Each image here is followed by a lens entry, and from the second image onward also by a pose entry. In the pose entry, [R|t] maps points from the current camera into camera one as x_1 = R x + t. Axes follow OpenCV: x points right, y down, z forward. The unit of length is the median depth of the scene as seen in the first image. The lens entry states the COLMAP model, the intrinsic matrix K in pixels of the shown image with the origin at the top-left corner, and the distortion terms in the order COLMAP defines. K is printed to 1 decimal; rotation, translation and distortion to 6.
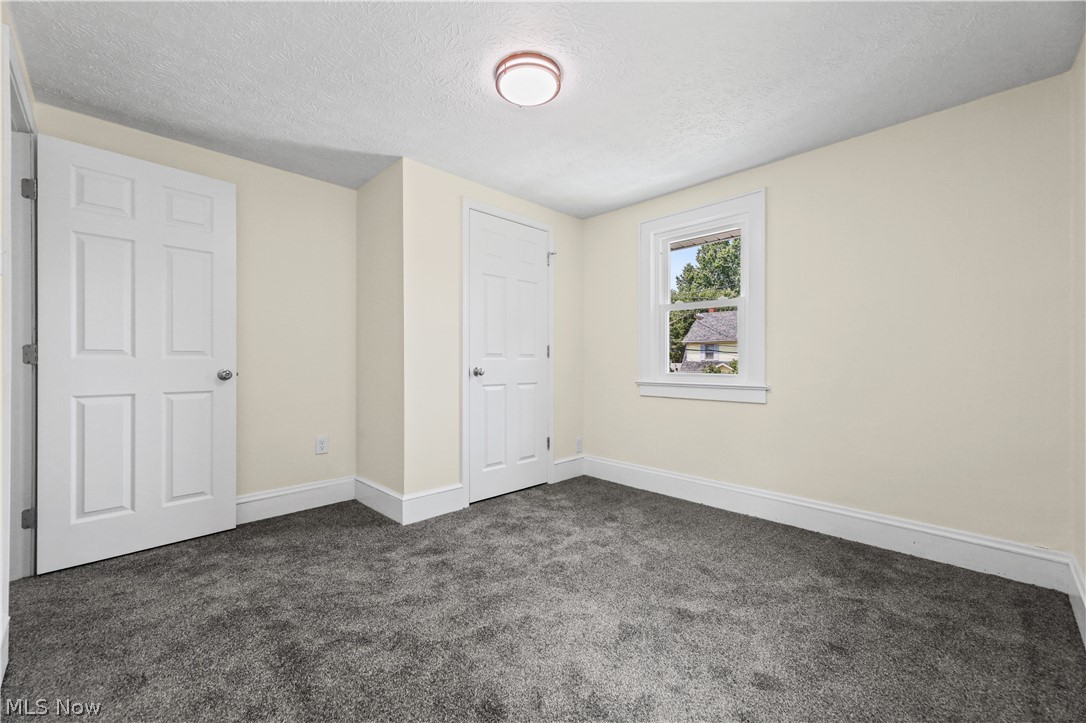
lens RADIAL K [[435.9, 0, 547.8], [0, 435.9, 360.6], [0, 0, 1]] dist [0.011785, -0.000112]
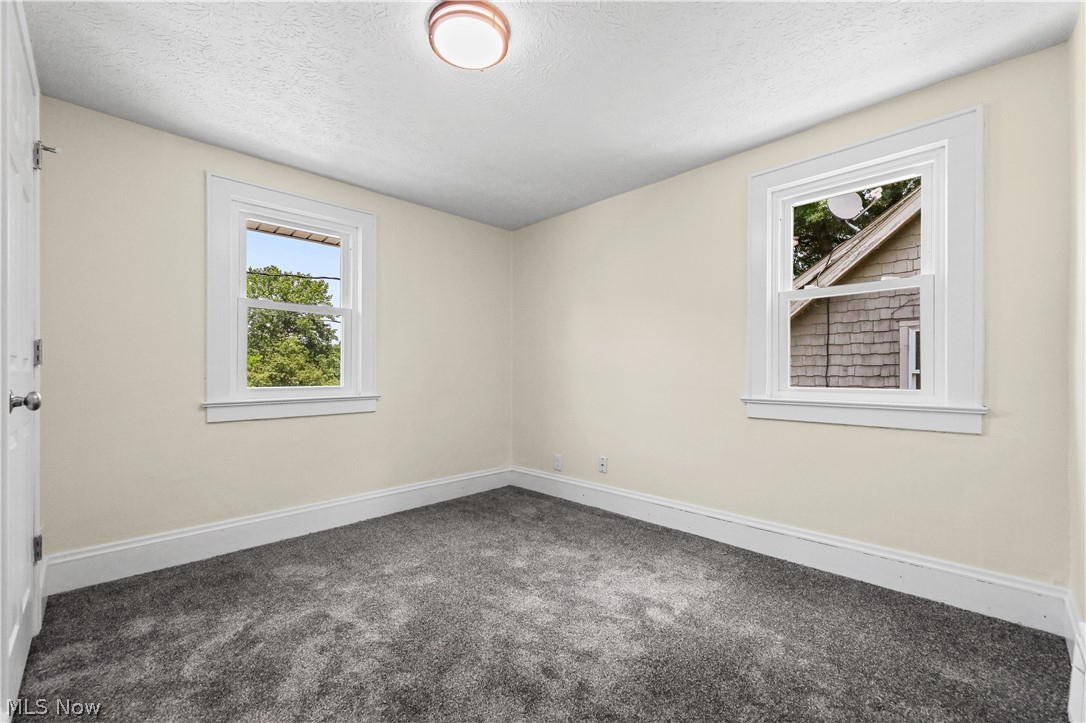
lens RADIAL K [[446.0, 0, 539.0], [0, 446.0, 369.1], [0, 0, 1]] dist [-0.001300, -0.000233]
pose [[0.003932, 0.005716, 0.999976, -0.600460], [0.002532, 0.999980, -0.005726, 0.001100], [-0.999989, 0.002554, 0.003918, 0.579628]]
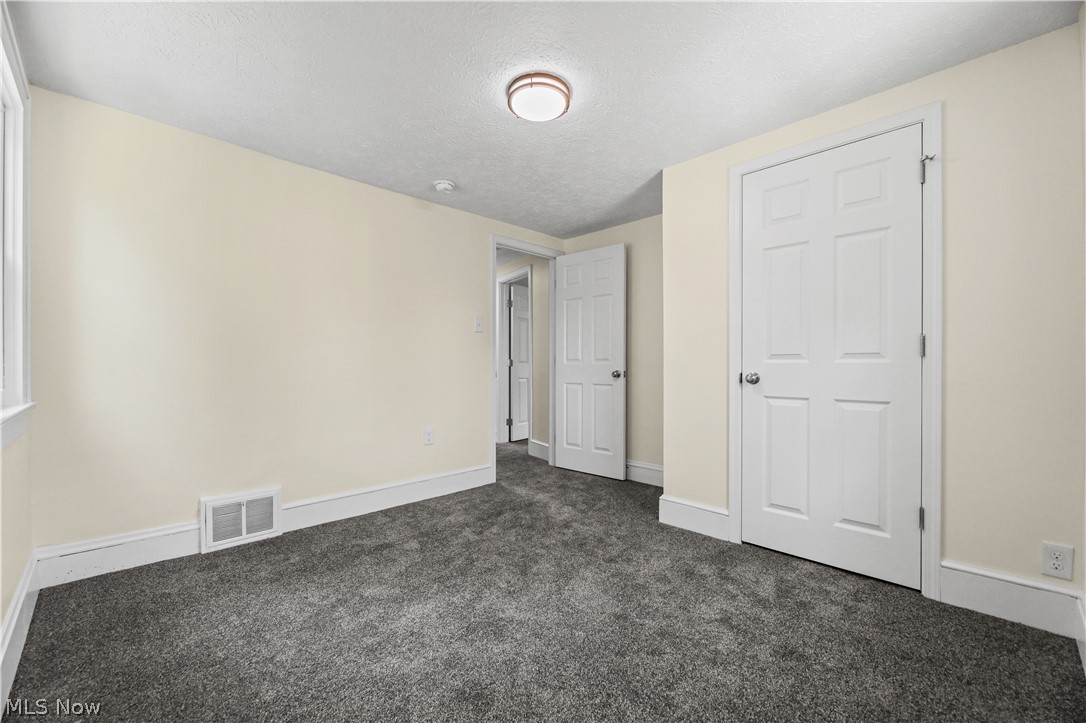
lens RADIAL K [[446.0, 0, 539.0], [0, 446.0, 369.1], [0, 0, 1]] dist [-0.001300, -0.000233]
pose [[-0.018949, 0.009016, -0.999780, 0.694630], [0.005577, 0.999945, 0.008912, -0.000313], [0.999805, -0.005407, -0.018998, 0.687528]]
